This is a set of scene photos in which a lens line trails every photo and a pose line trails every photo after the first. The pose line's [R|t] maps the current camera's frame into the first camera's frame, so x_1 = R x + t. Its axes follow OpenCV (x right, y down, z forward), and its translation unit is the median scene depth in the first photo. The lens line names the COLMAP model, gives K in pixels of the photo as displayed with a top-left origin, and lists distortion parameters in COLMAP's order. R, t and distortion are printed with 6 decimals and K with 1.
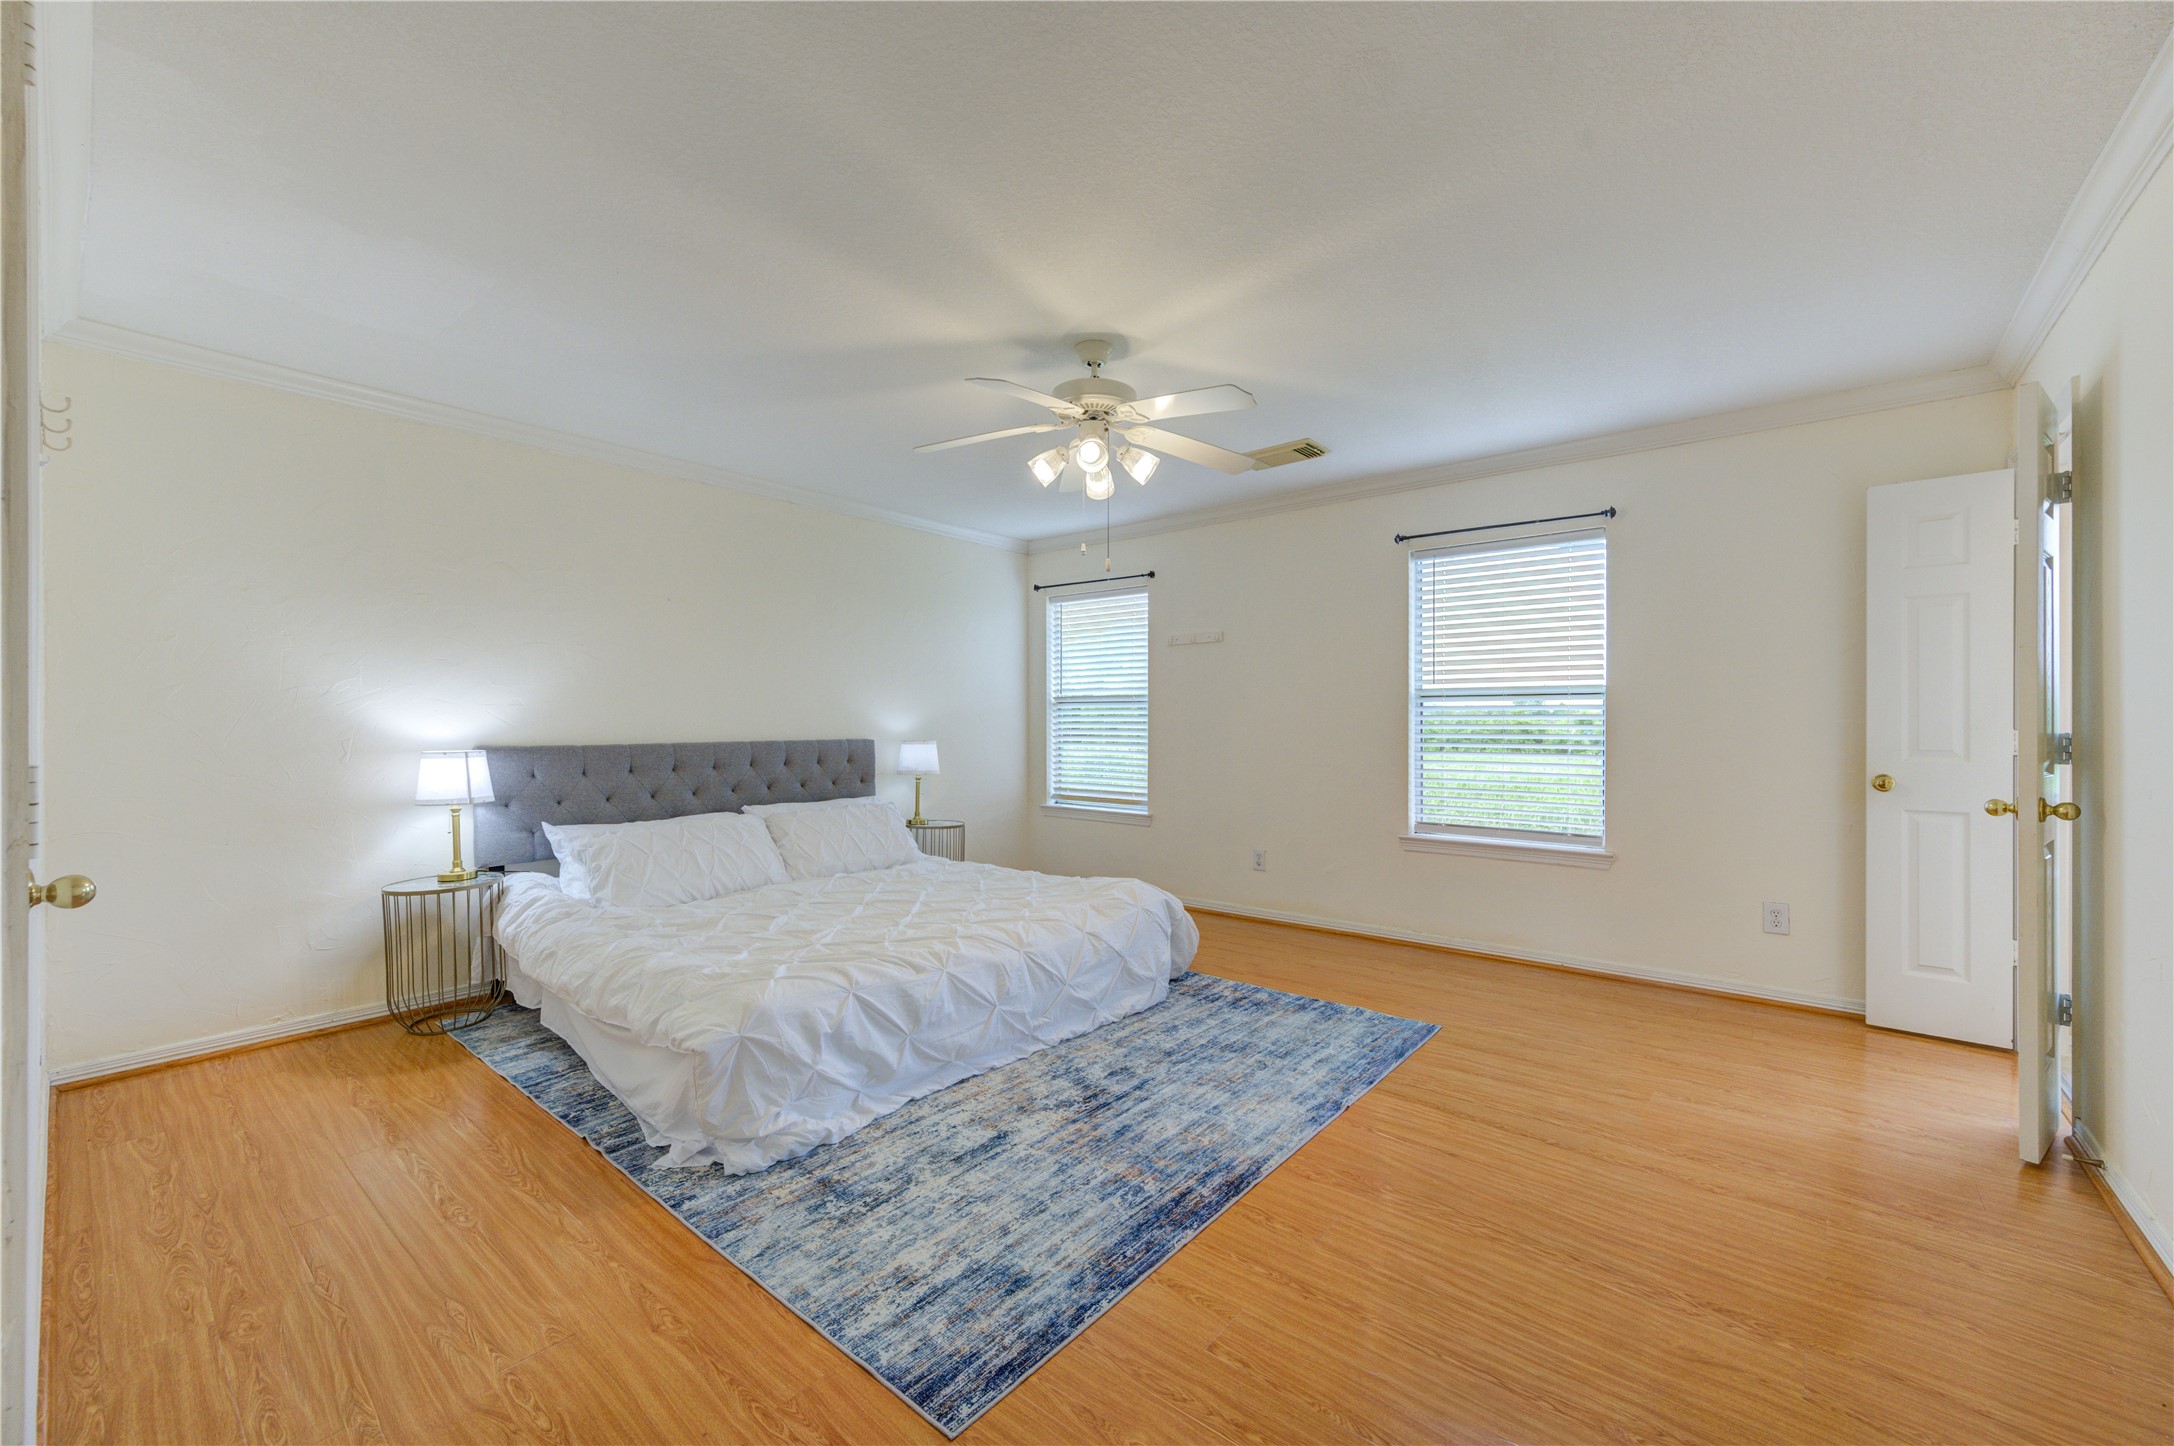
lens RADIAL K [[847.7, 0, 1093.7], [0, 847.7, 735.4], [0, 0, 1]] dist [0.003165, 0.000353]
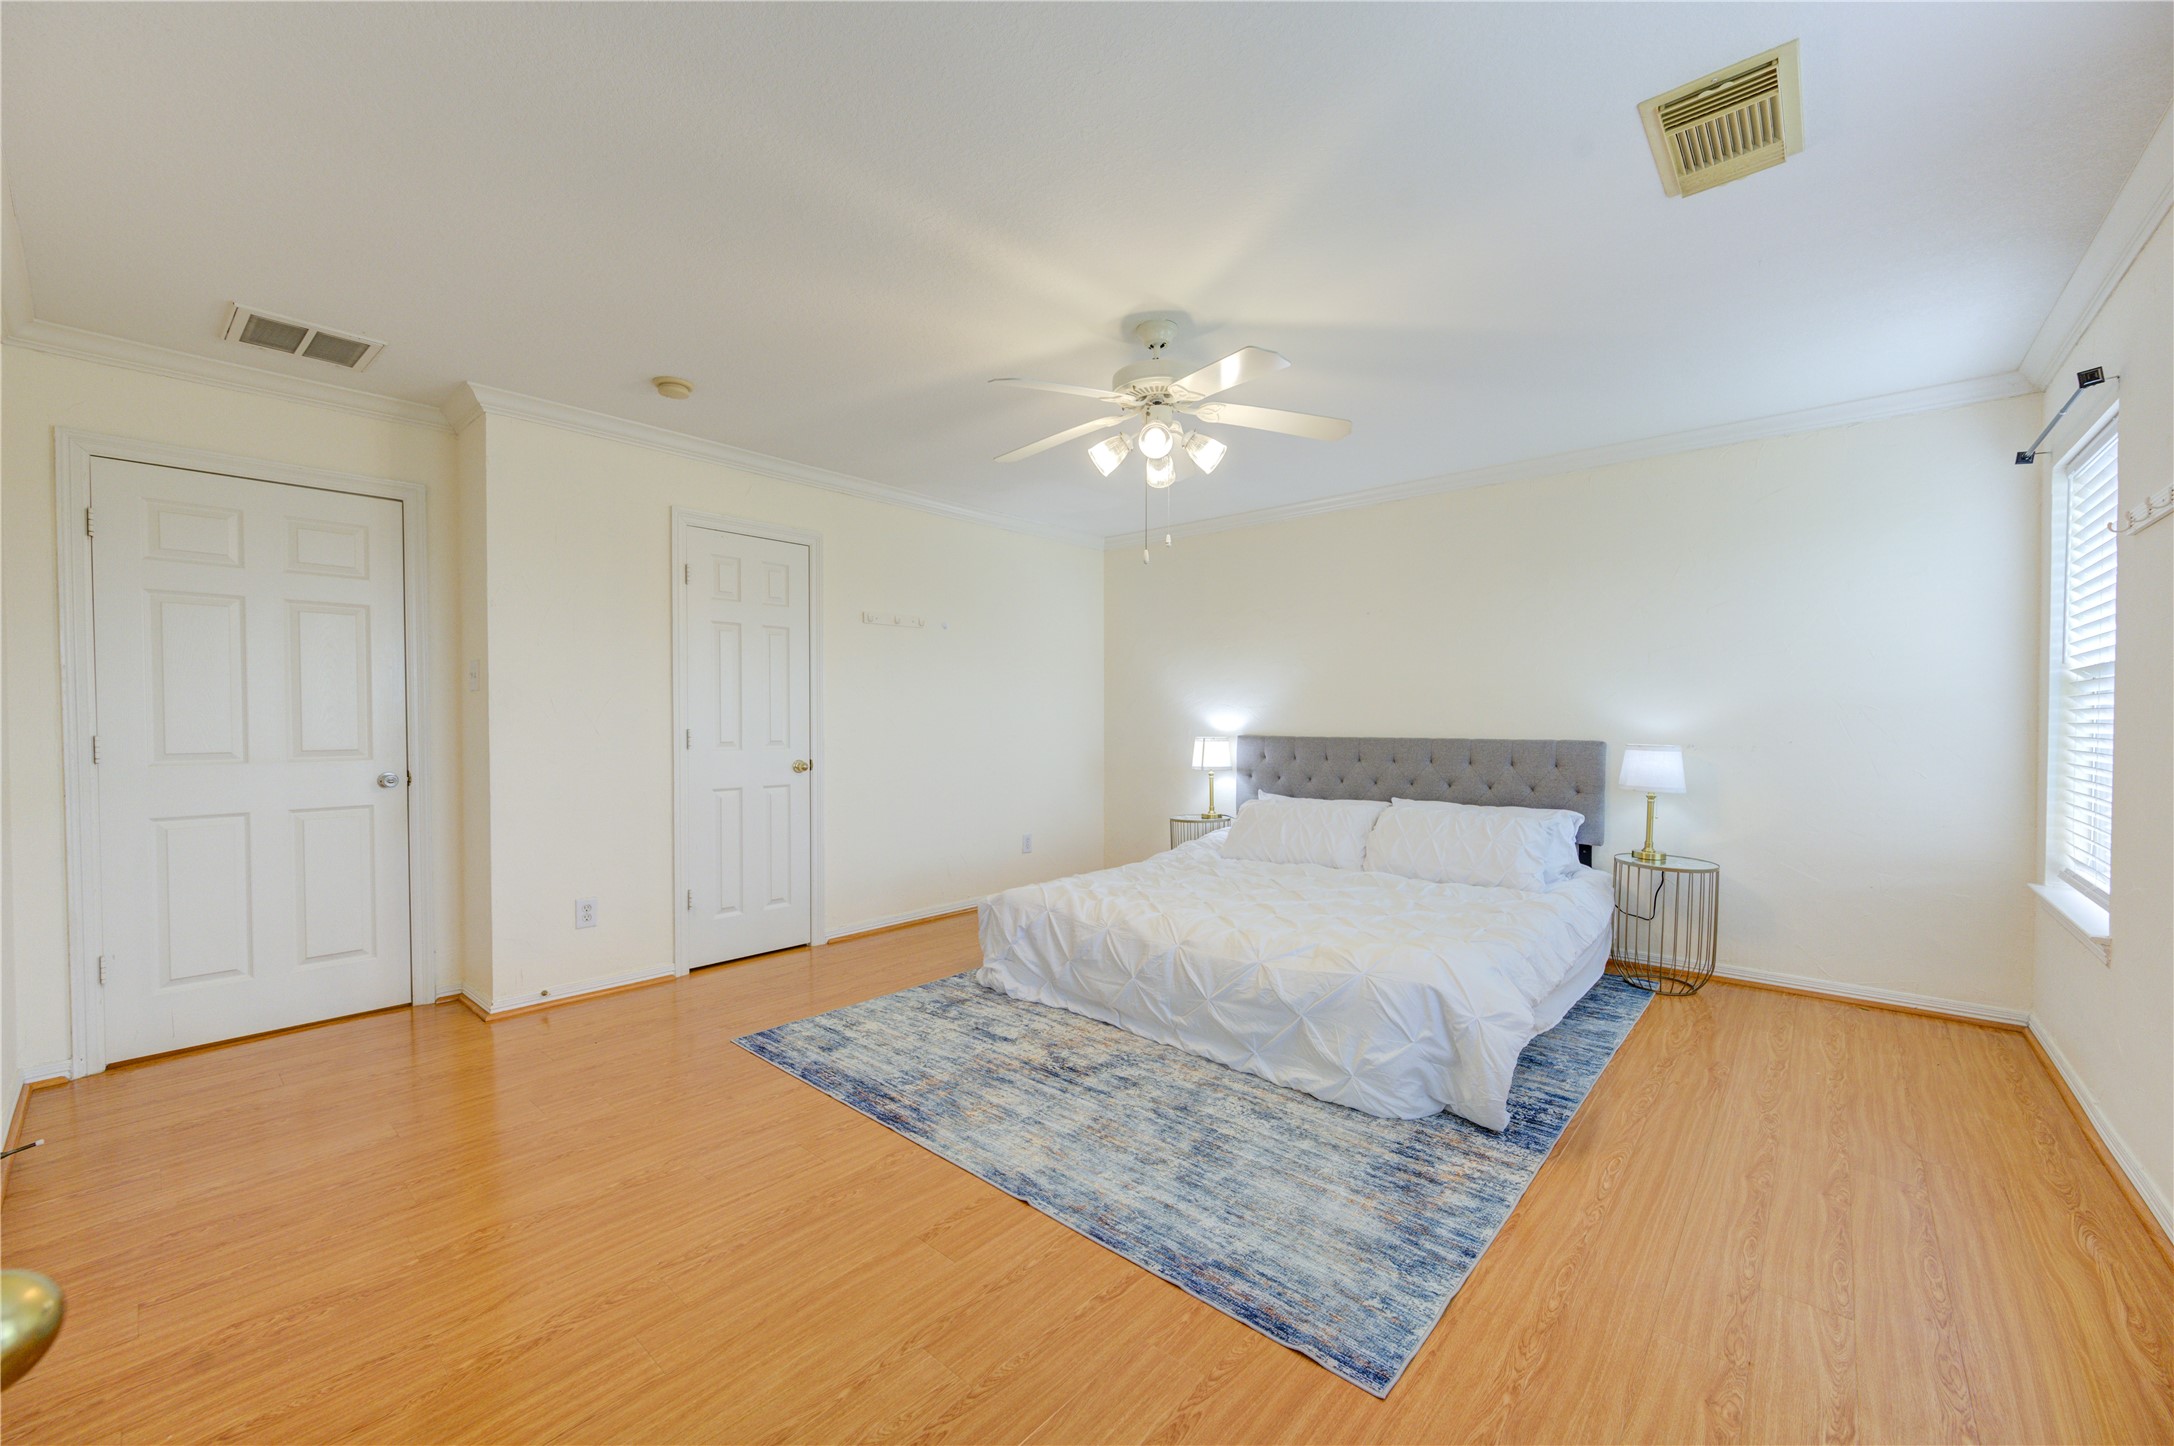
lens RADIAL K [[847.7, 0, 1093.7], [0, 847.7, 735.4], [0, 0, 1]] dist [0.003165, 0.000353]
pose [[-0.025635, 0.024067, -0.999382, 1.061992], [-0.016579, 0.999562, 0.024496, -0.023290], [0.999534, 0.017197, -0.025225, 1.050410]]
